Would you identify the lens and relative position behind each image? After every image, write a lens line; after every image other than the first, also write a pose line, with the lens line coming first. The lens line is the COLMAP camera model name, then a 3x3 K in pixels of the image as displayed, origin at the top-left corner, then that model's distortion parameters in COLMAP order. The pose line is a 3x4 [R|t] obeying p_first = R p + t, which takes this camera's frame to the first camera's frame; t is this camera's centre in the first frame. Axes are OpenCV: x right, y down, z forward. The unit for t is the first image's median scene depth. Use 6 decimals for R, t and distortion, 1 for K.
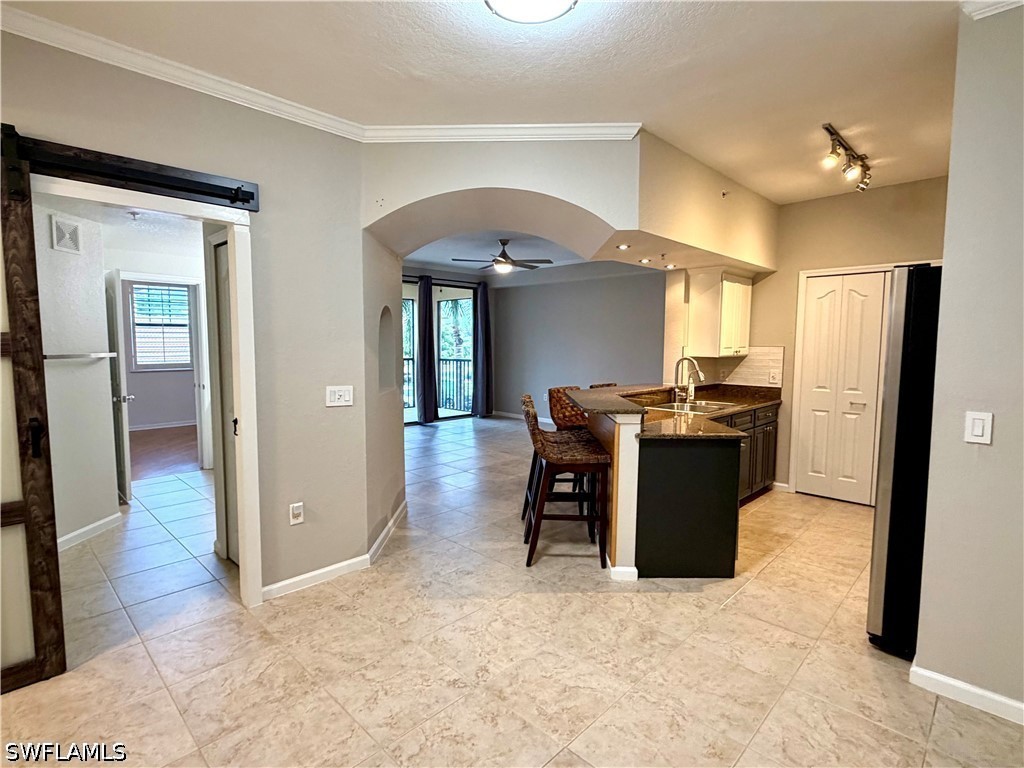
lens RADIAL K [[515.8, 0, 512.0], [0, 515.8, 384.0], [0, 0, 1]] dist [0.001405, 0.000158]
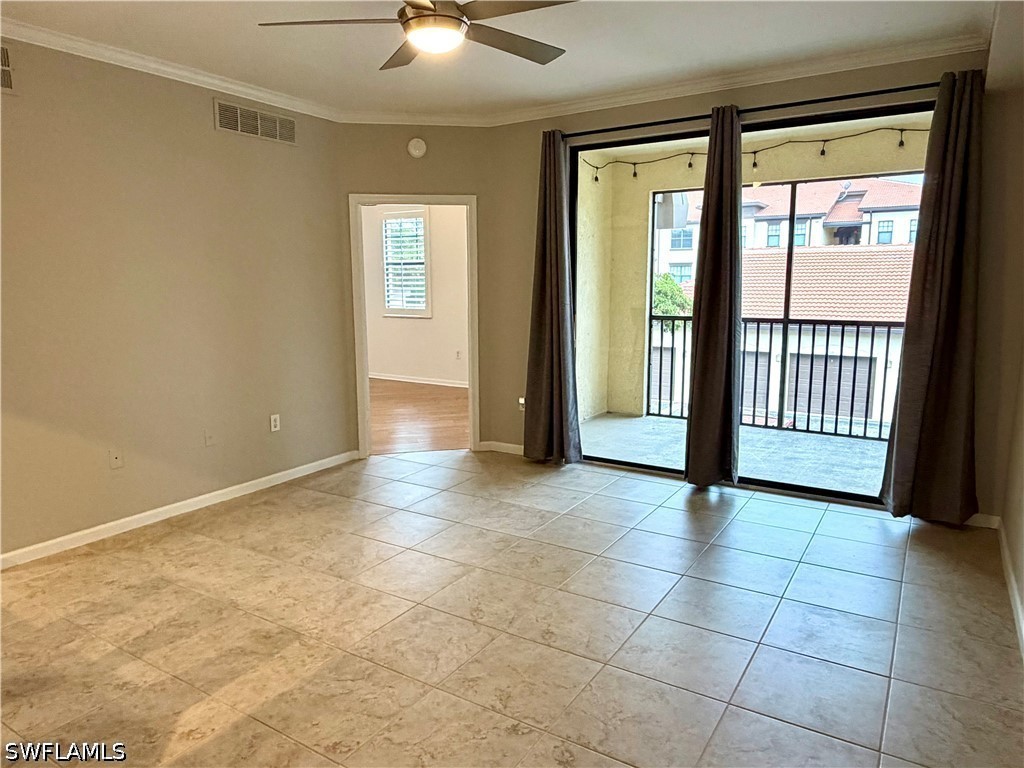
lens RADIAL K [[674.9, 0, 510.8], [0, 674.9, 388.4], [0, 0, 1]] dist [0.001786, 0.001704]
pose [[0.209024, 0.150091, -0.966324, 0.696298], [-0.073289, 0.987777, 0.137570, -0.138006], [0.975160, 0.042065, 0.217469, 1.652106]]
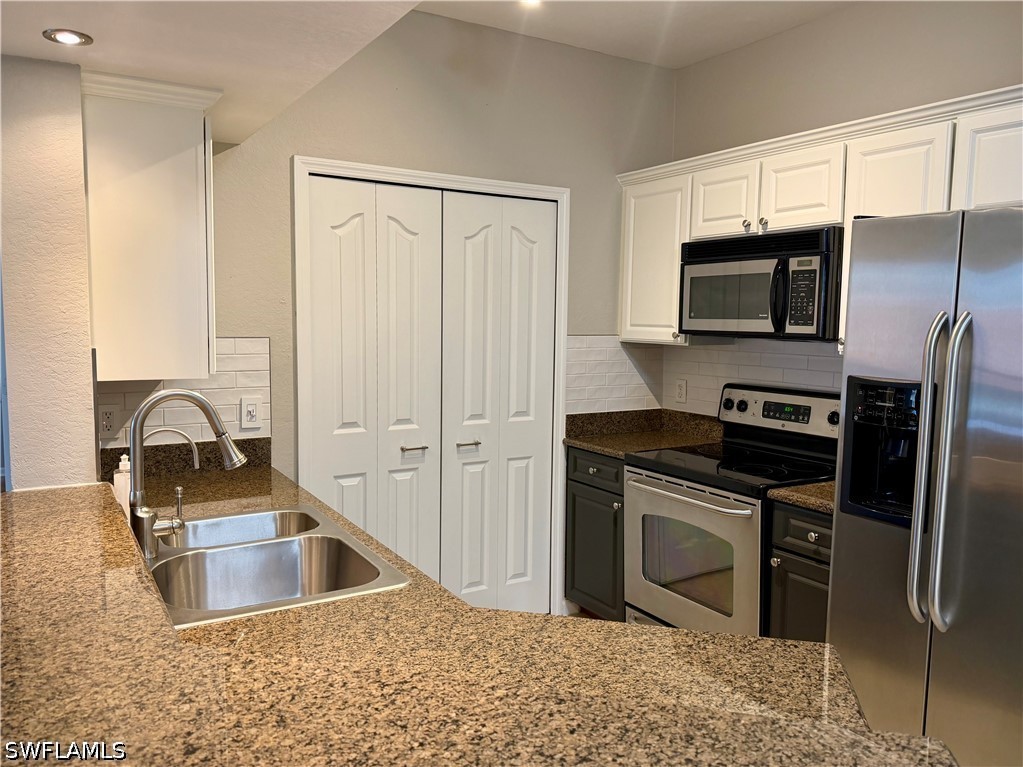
lens RADIAL K [[771.1, 0, 507.9], [0, 771.1, 385.9], [0, 0, 1]] dist [0.178377, -0.291773]
pose [[0.247013, -0.091221, 0.964709, -0.035307], [0.068208, 0.994727, 0.076595, -0.087609], [-0.966609, 0.046880, 0.251933, 0.844767]]
